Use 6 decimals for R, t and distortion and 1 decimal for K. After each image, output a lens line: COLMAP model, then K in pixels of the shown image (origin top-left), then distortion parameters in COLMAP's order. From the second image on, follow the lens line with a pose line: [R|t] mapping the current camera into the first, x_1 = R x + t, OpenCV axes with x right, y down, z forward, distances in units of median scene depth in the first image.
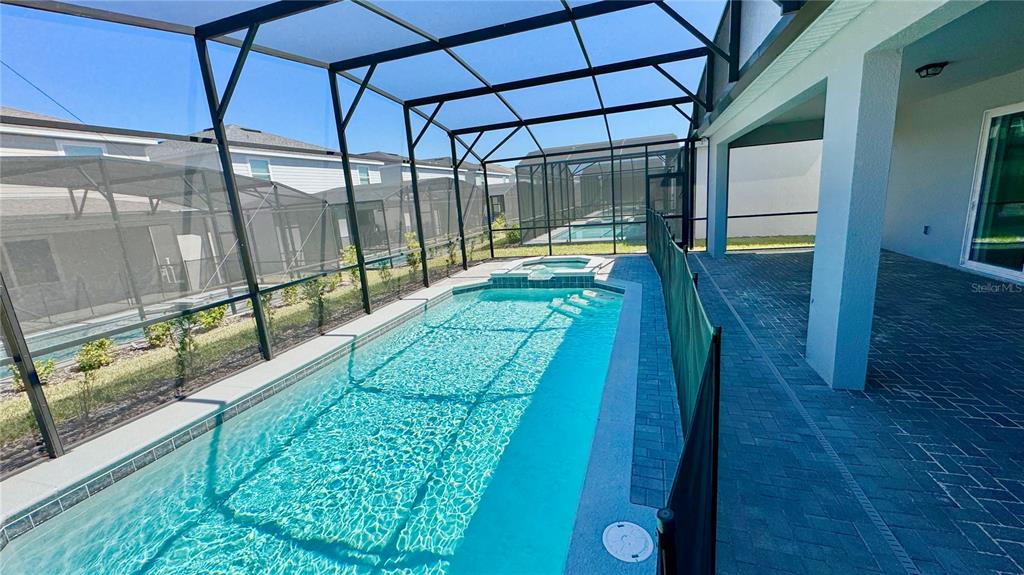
lens RADIAL K [[405.6, 0, 505.6], [0, 405.6, 287.0], [0, 0, 1]] dist [-0.002709, 0.000480]
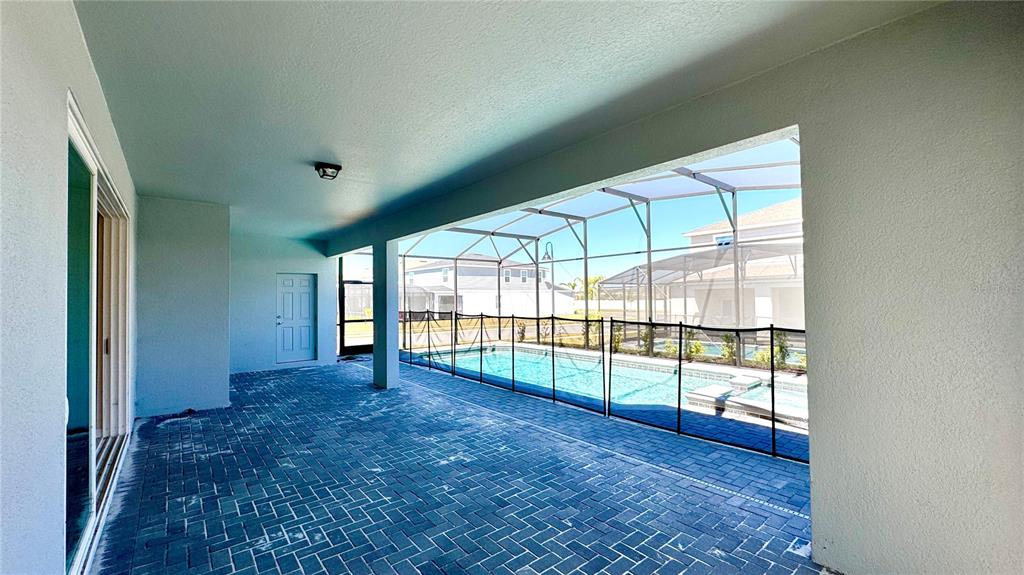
lens RADIAL K [[405.6, 0, 509.3], [0, 405.6, 289.2], [0, 0, 1]] dist [-0.002709, 0.000480]
pose [[-0.528771, 0.065623, -0.846224, 0.887862], [-0.125734, 0.979950, 0.154560, -0.261535], [0.839400, 0.188126, -0.509918, 1.008037]]
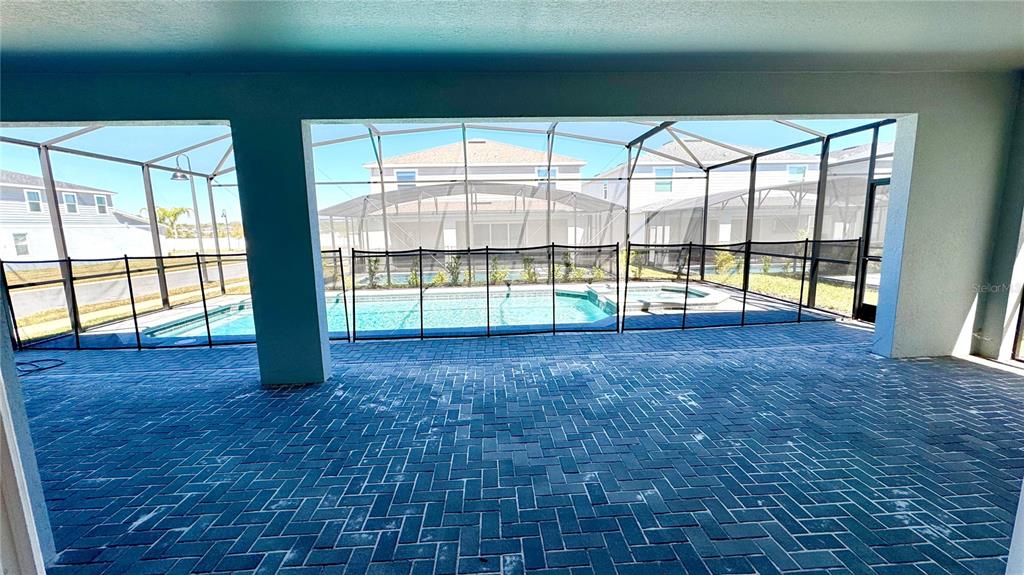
lens RADIAL K [[405.6, 0, 508.7], [0, 405.6, 288.8], [0, 0, 1]] dist [-0.002709, 0.000480]
pose [[0.363742, 0.209892, -0.907544, 0.838487], [-0.201382, 0.968962, 0.143383, -0.133559], [0.909471, 0.130608, 0.394720, 0.437841]]
